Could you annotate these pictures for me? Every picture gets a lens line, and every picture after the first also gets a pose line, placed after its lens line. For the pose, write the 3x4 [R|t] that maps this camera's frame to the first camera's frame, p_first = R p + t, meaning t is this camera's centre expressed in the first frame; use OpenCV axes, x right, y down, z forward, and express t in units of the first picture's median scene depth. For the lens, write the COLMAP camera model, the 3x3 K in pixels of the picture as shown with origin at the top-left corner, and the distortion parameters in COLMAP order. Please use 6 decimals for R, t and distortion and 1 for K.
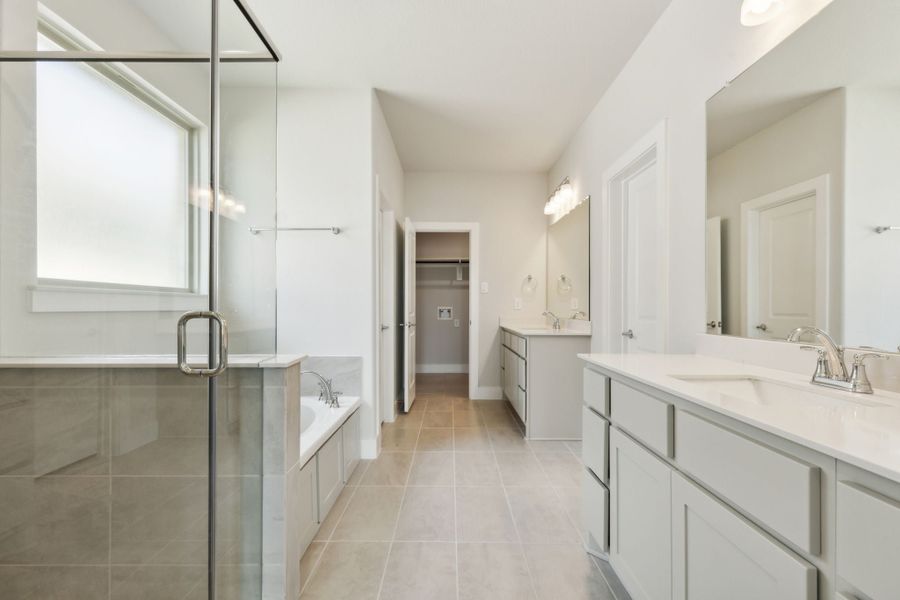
lens RADIAL K [[411.5, 0, 447.2], [0, 411.5, 305.5], [0, 0, 1]] dist [0.010795, -0.002310]
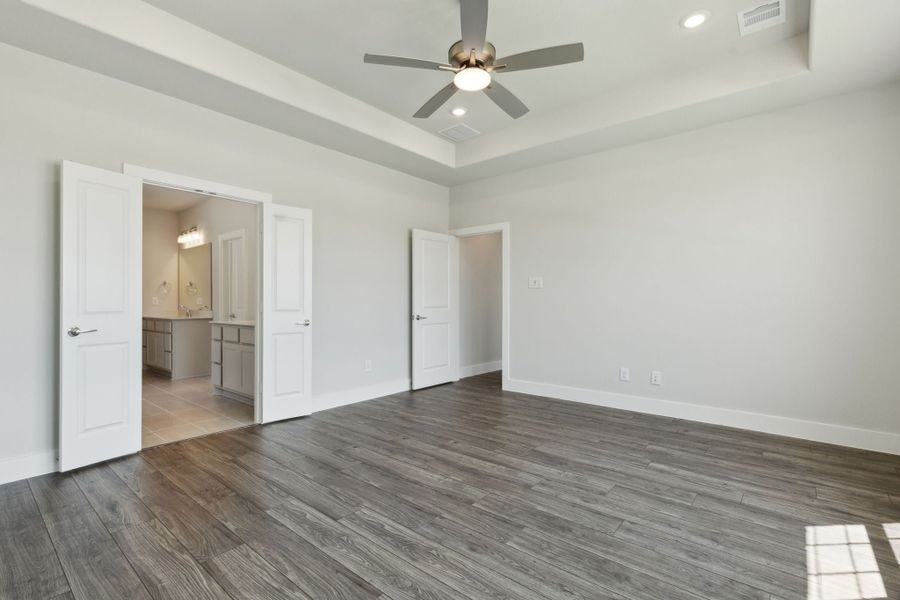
lens RADIAL K [[411.5, 0, 452.5], [0, 411.5, 300.6], [0, 0, 1]] dist [0.010795, -0.002310]
pose [[0.638854, -0.005443, 0.769309, -0.391521], [0.004471, 0.999984, 0.003362, -0.008058], [-0.769315, 0.001291, 0.638868, -1.021812]]
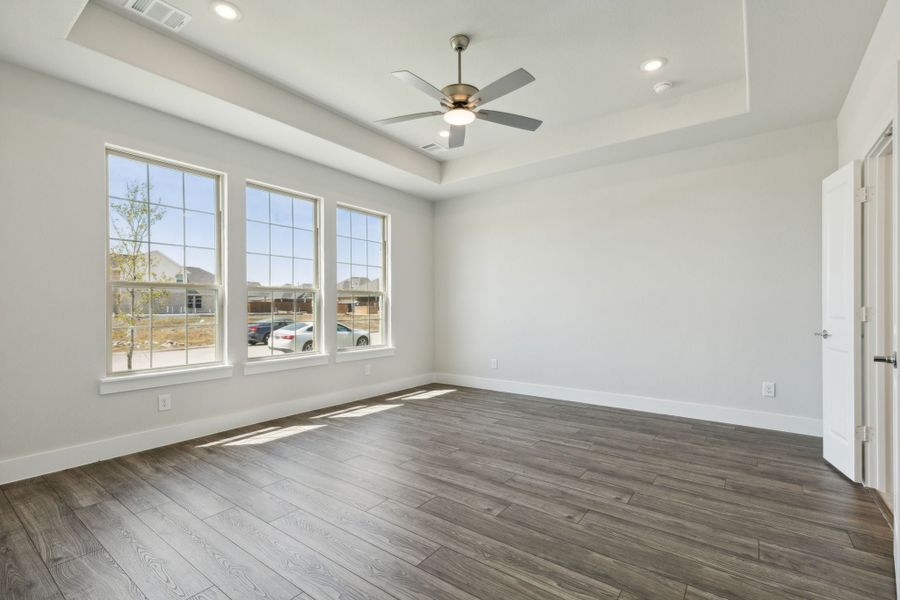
lens RADIAL K [[411.5, 0, 448.1], [0, 411.5, 305.7], [0, 0, 1]] dist [0.010795, -0.002310]
pose [[-0.598976, -0.009859, -0.800706, 0.908493], [0.000636, 0.999918, -0.012788, 0.002893], [0.800767, -0.008169, -0.598921, -0.078245]]
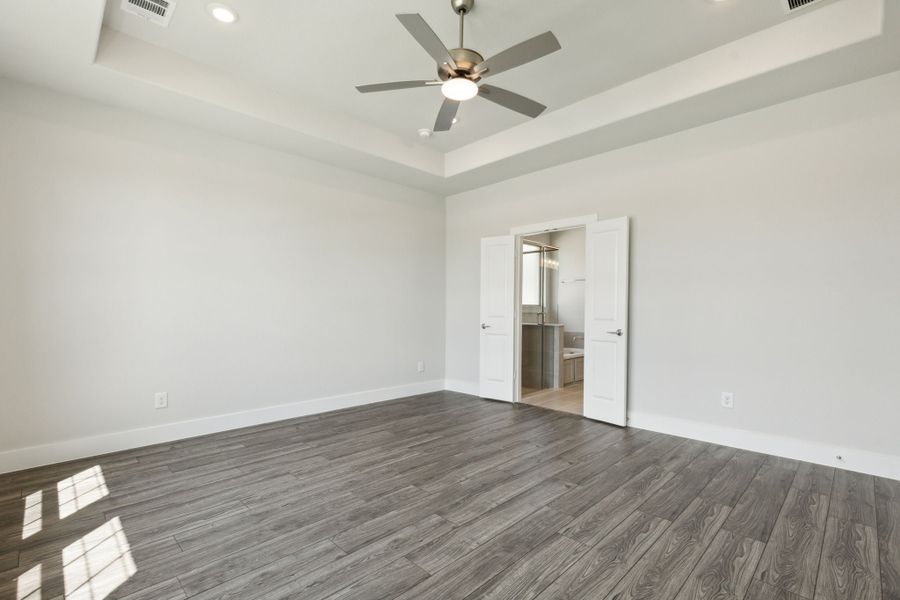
lens RADIAL K [[411.5, 0, 448.1], [0, 411.5, 314.9], [0, 0, 1]] dist [0.010795, -0.002310]
pose [[0.707870, 0.003345, -0.706335, 0.719801], [0.004641, 0.999945, 0.009386, -0.005285], [0.706328, -0.009922, 0.707816, -1.119526]]
